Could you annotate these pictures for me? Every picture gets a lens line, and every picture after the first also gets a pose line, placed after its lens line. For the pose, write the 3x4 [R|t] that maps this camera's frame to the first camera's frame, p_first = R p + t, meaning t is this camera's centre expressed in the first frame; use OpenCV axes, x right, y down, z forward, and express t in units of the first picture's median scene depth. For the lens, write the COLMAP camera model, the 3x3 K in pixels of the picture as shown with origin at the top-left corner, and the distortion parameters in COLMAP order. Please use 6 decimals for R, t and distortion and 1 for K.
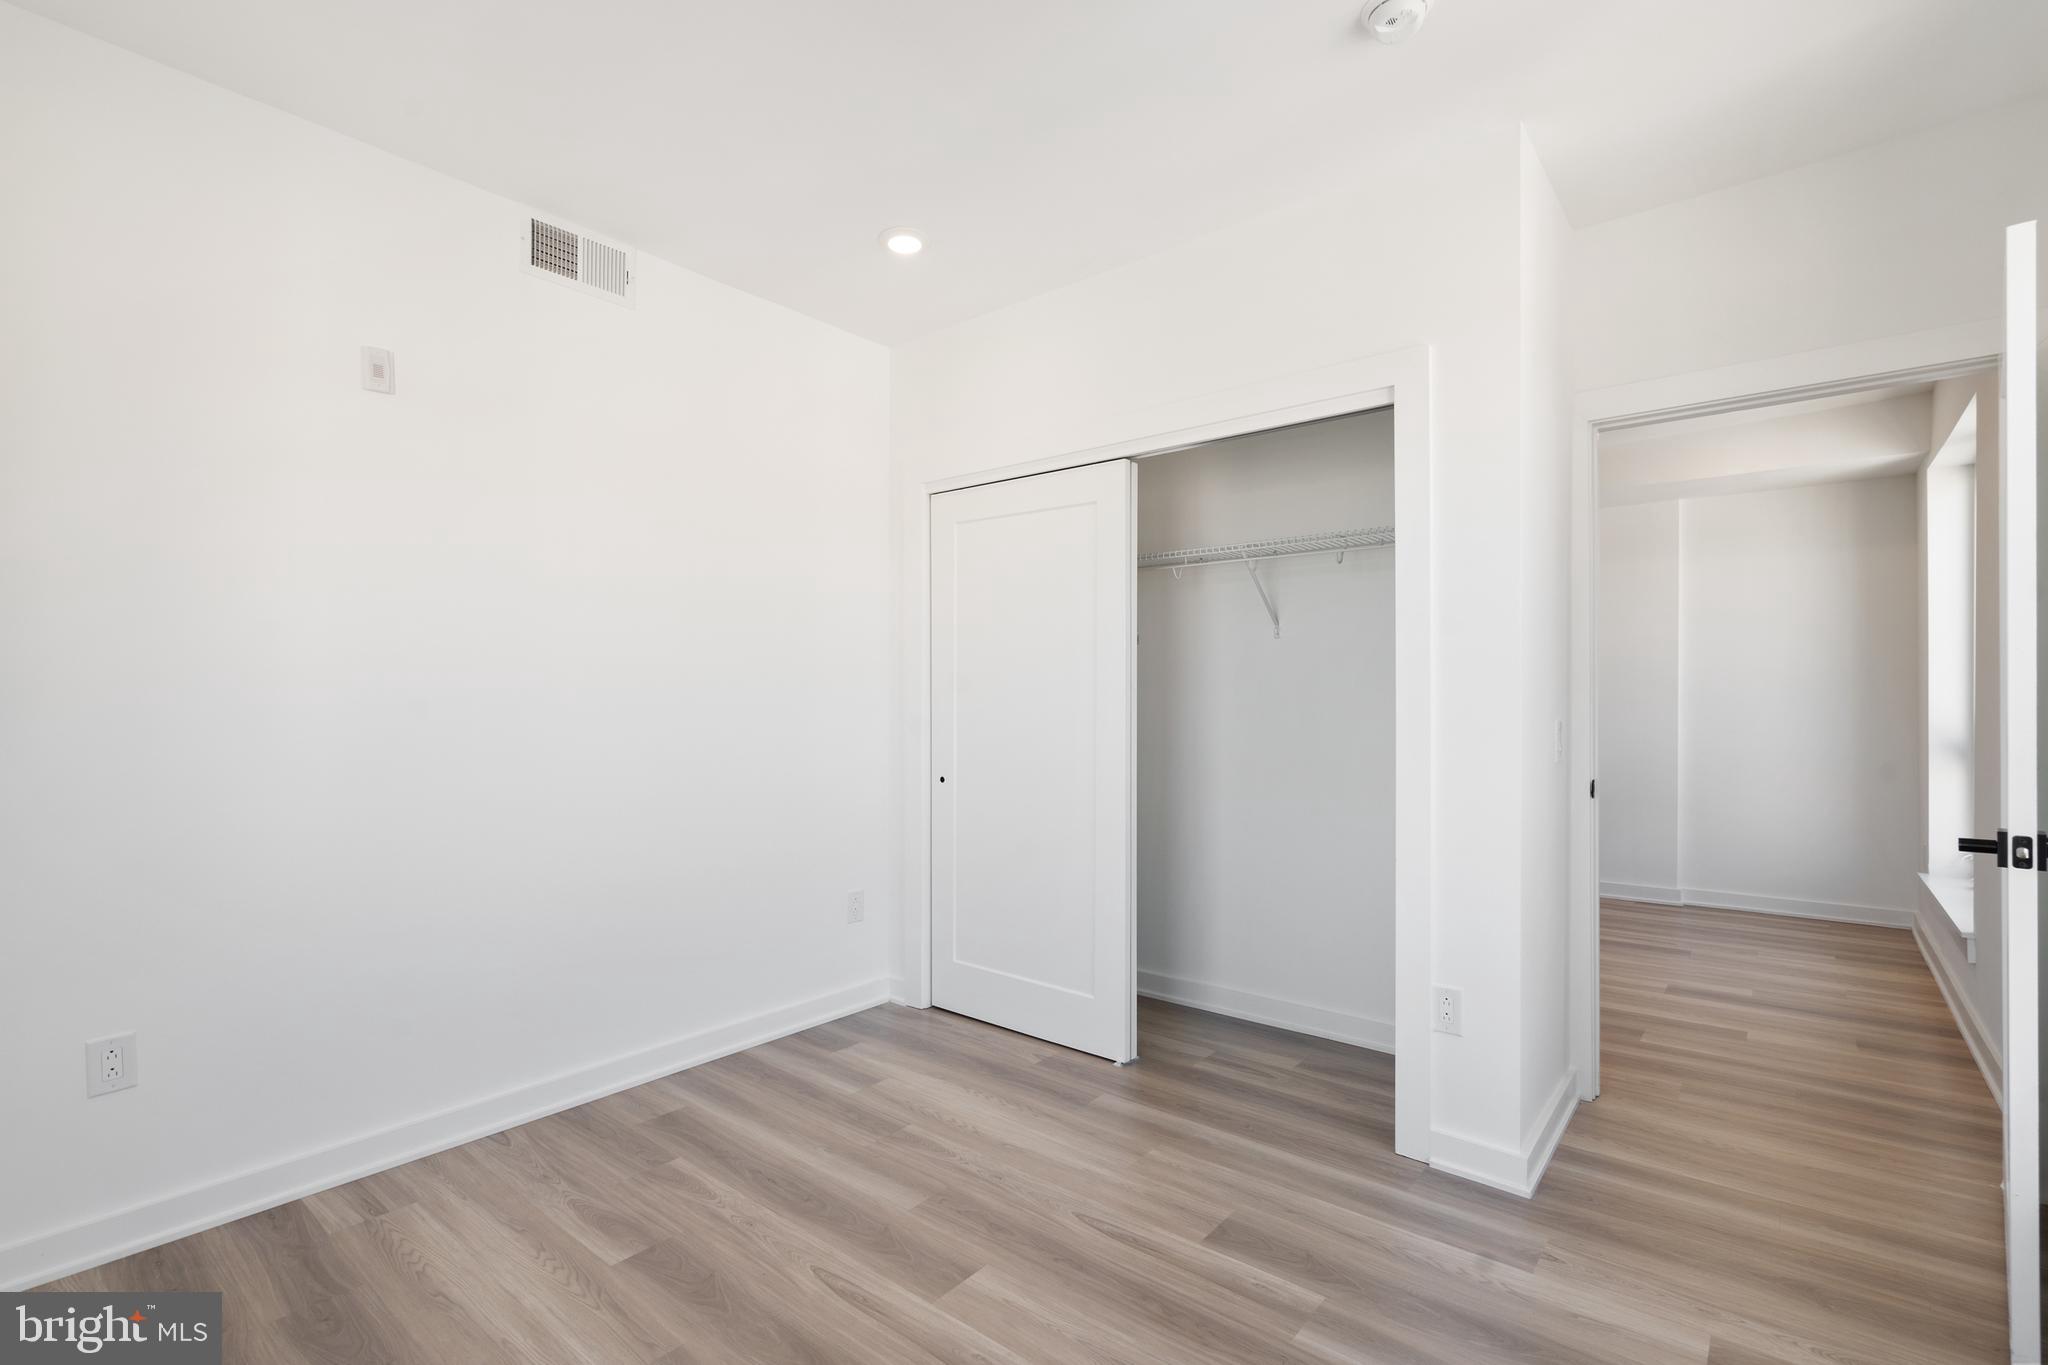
lens RADIAL K [[967.6, 0, 1014.8], [0, 967.6, 667.3], [0, 0, 1]] dist [-0.003203, 0.005277]
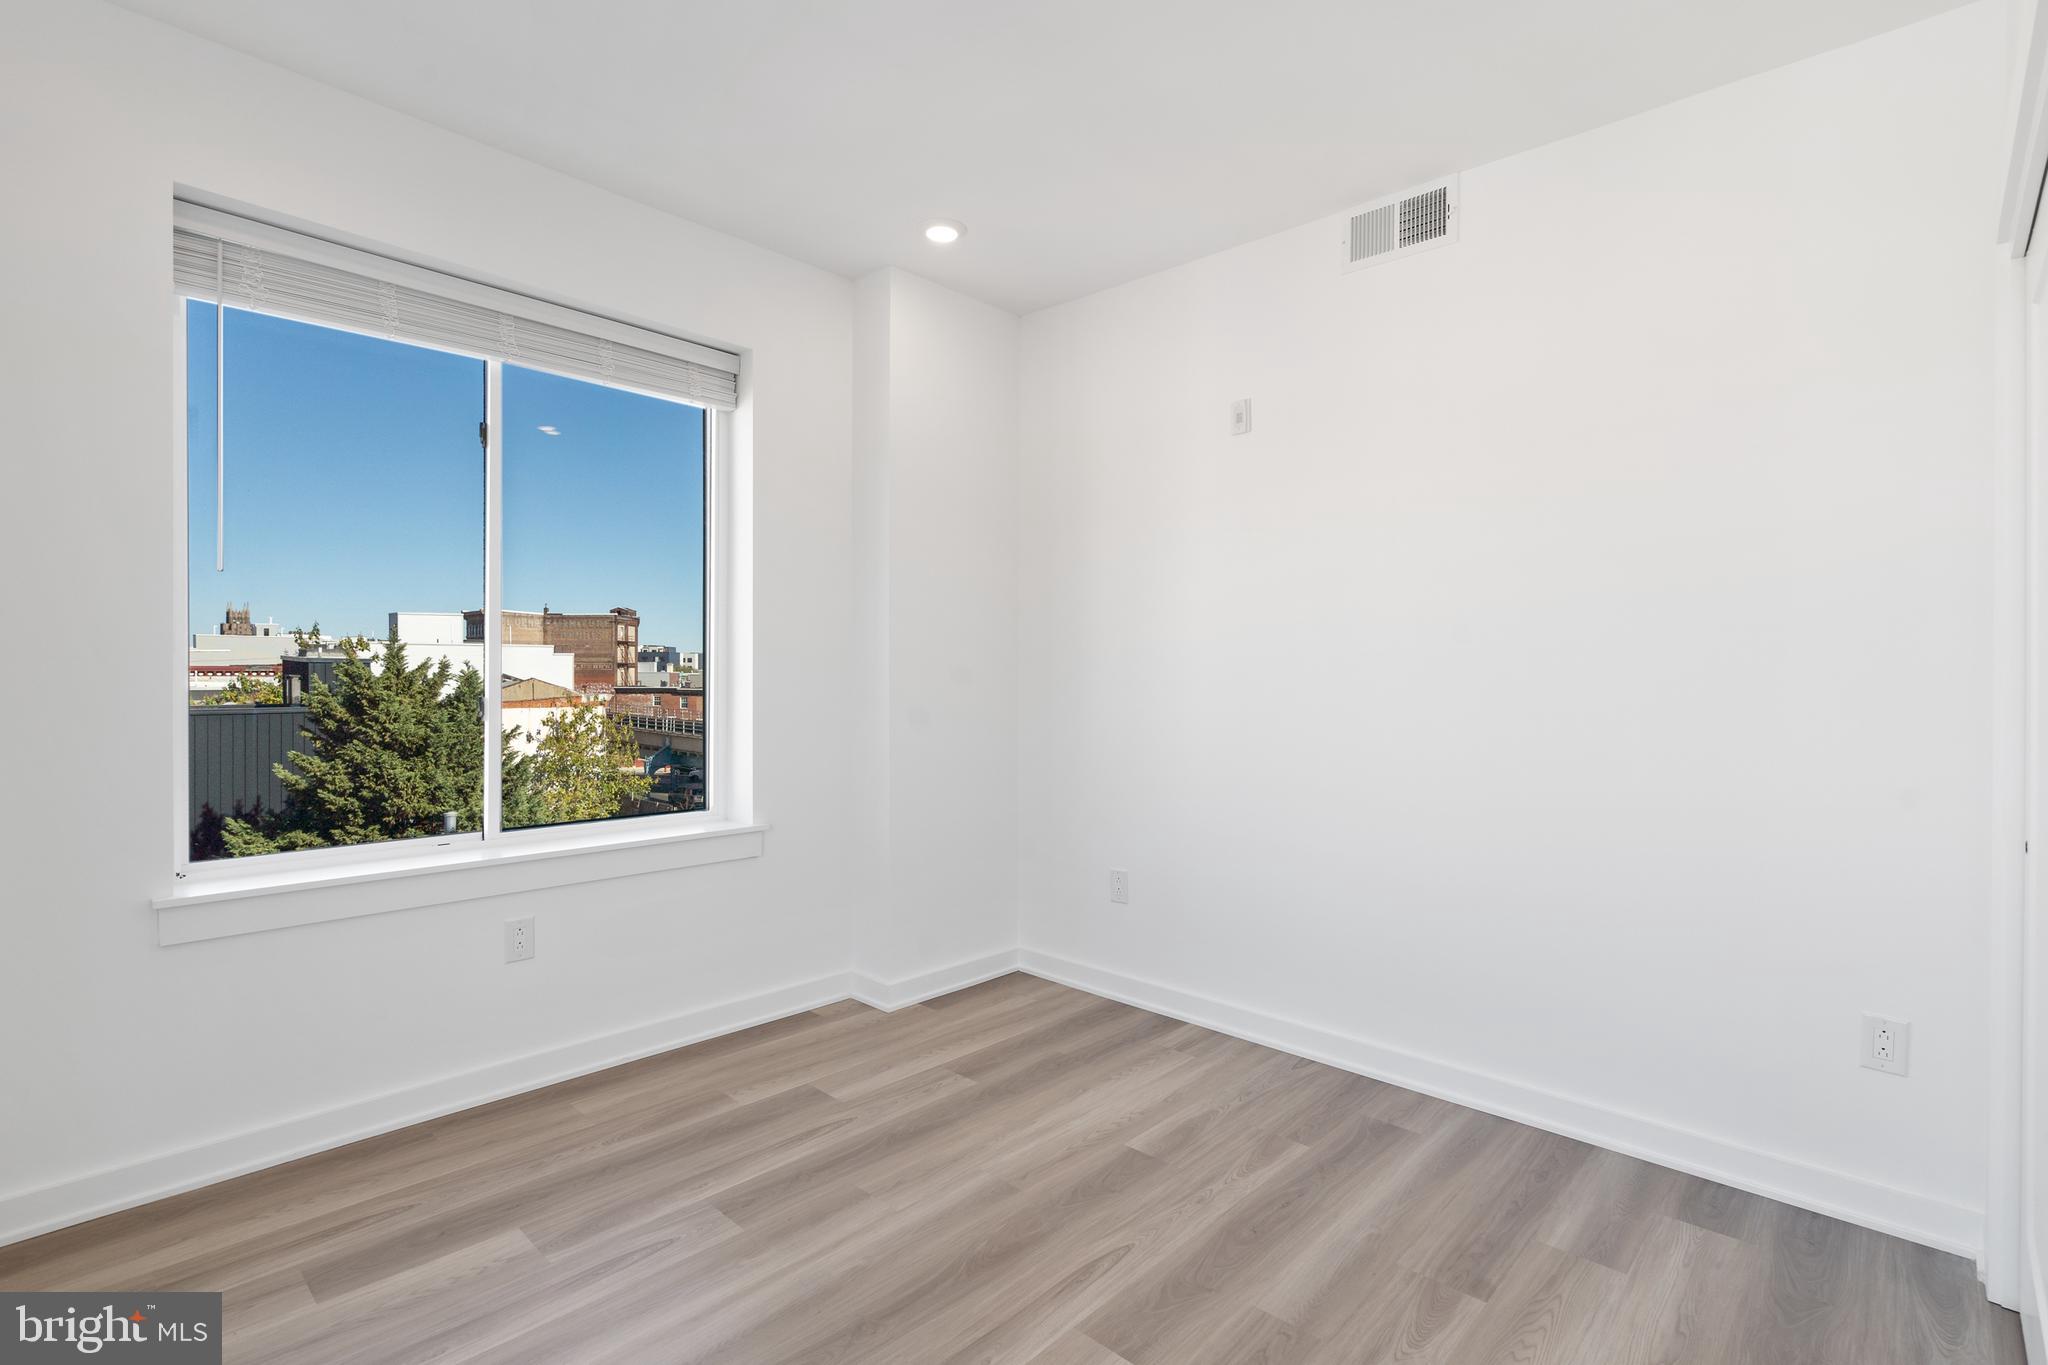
lens RADIAL K [[967.6, 0, 1024.3], [0, 967.6, 678.6], [0, 0, 1]] dist [-0.003203, 0.005277]
pose [[-0.061044, 0.007825, -0.998104, 0.652199], [0.014939, 0.999864, 0.006926, 0.026600], [0.998023, -0.014488, -0.061153, 0.800728]]
